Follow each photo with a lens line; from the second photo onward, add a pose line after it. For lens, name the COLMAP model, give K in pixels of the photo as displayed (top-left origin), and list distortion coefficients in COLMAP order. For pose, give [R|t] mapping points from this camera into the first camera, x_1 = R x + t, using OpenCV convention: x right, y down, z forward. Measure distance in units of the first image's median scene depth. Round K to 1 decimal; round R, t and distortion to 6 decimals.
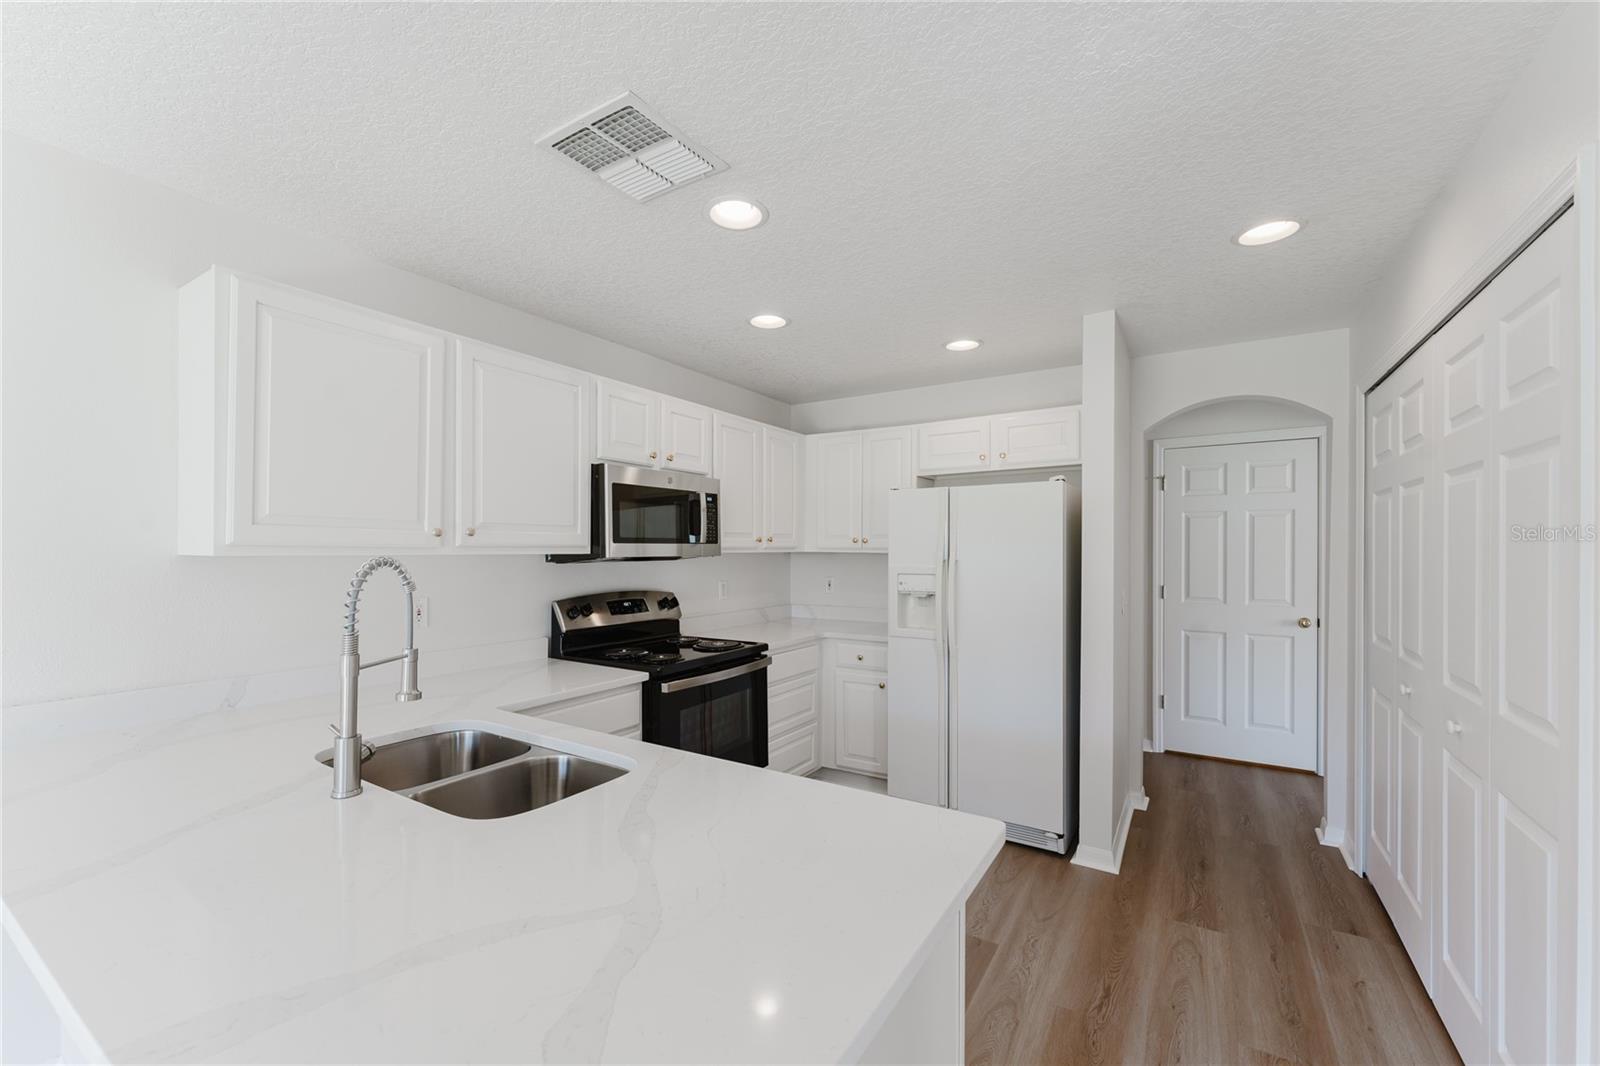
lens RADIAL K [[647.2, 0, 792.9], [0, 647.2, 548.8], [0, 0, 1]] dist [-0.000883, 0.000651]
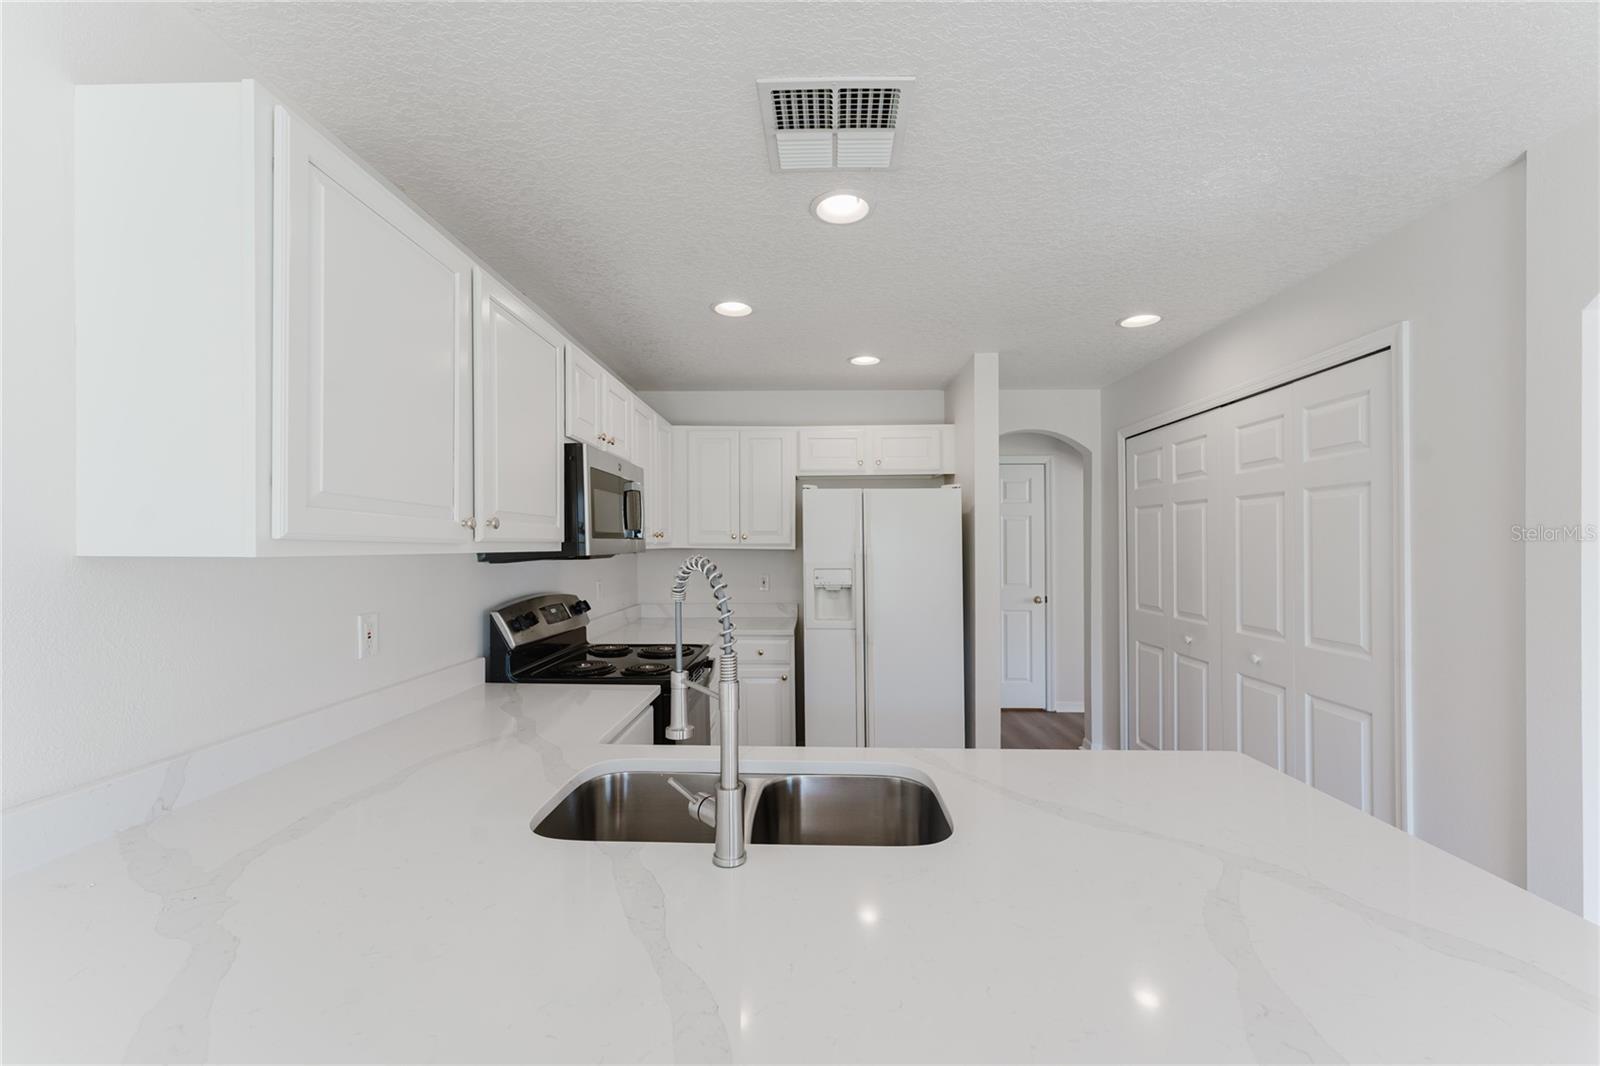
lens RADIAL K [[647.2, 0, 801.4], [0, 647.2, 544.1], [0, 0, 1]] dist [-0.000883, 0.000651]
pose [[0.858257, 0.001505, 0.513218, -0.408155], [-0.001406, 0.999999, -0.000581, -0.001120], [-0.513218, -0.000223, 0.858258, 0.112521]]
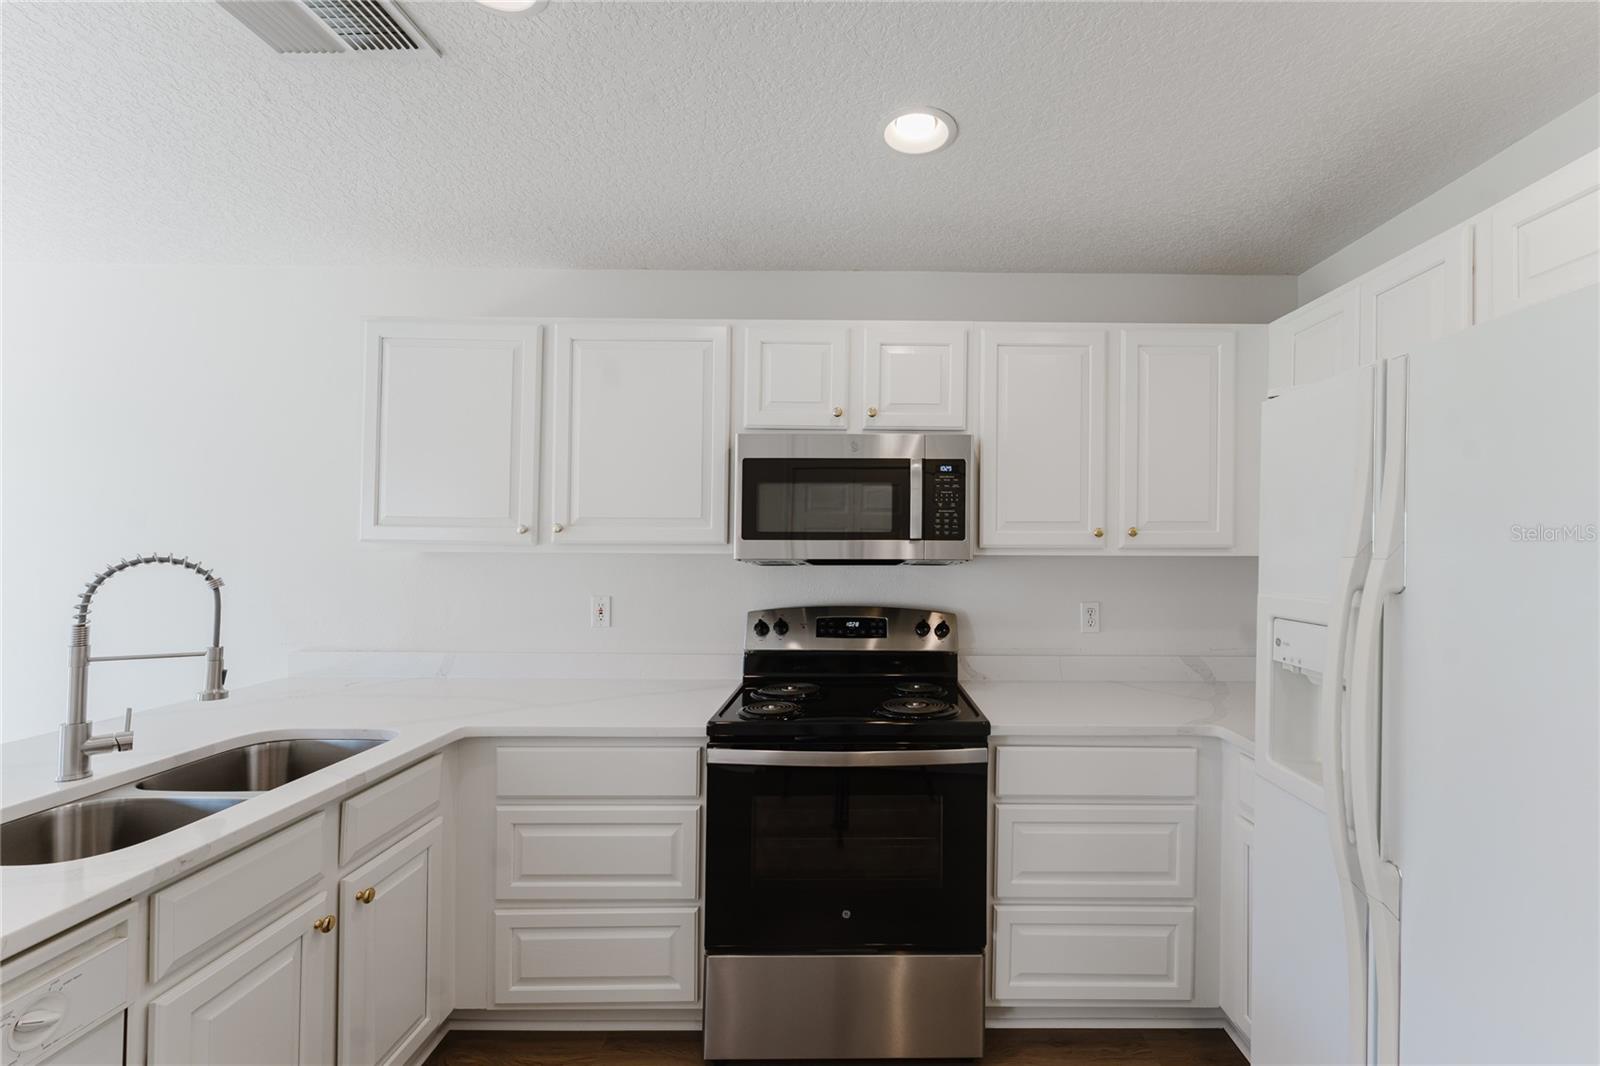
lens RADIAL K [[647.2, 0, 828.3], [0, 647.2, 539.5], [0, 0, 1]] dist [-0.000883, 0.000651]
pose [[0.539683, -0.008478, -0.841826, 0.342963], [-0.004620, 0.999904, -0.013031, 0.000172], [0.841856, 0.010922, 0.539592, 0.586434]]
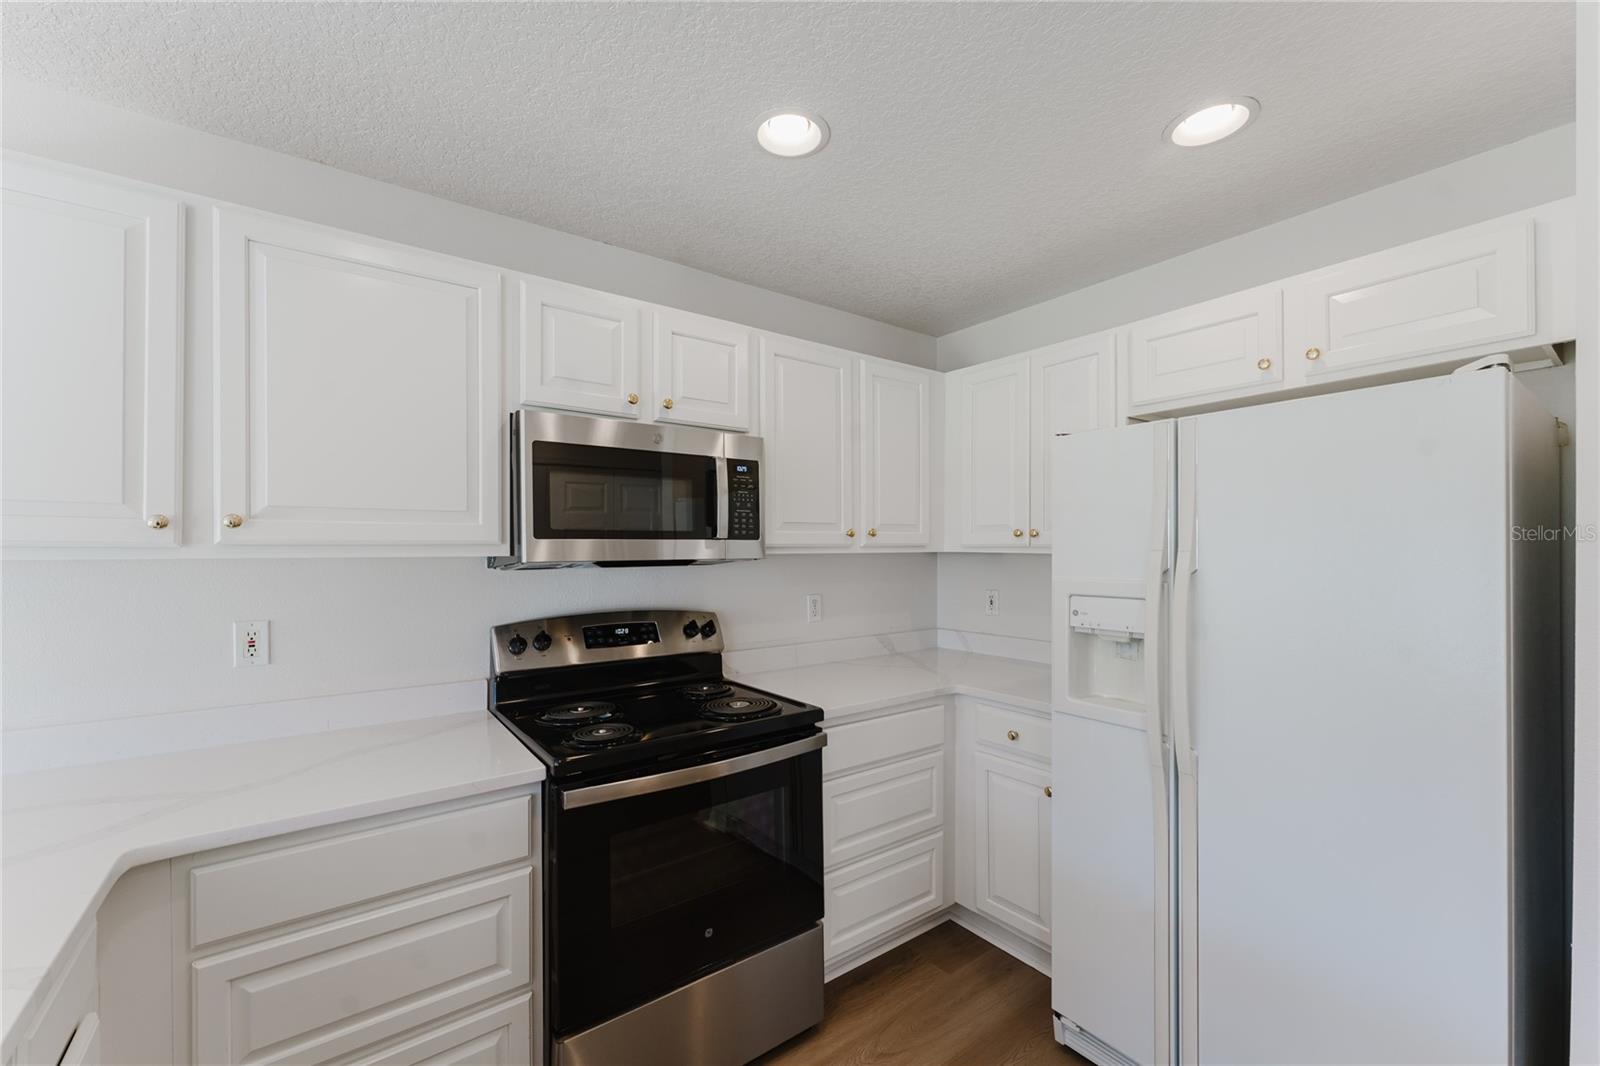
lens RADIAL K [[647.2, 0, 789.5], [0, 647.2, 545.8], [0, 0, 1]] dist [-0.000883, 0.000651]
pose [[0.930139, -0.004114, -0.367184, 0.148876], [0.003136, 0.999990, -0.003261, 0.000591], [0.367194, 0.001882, 0.930142, 0.443642]]
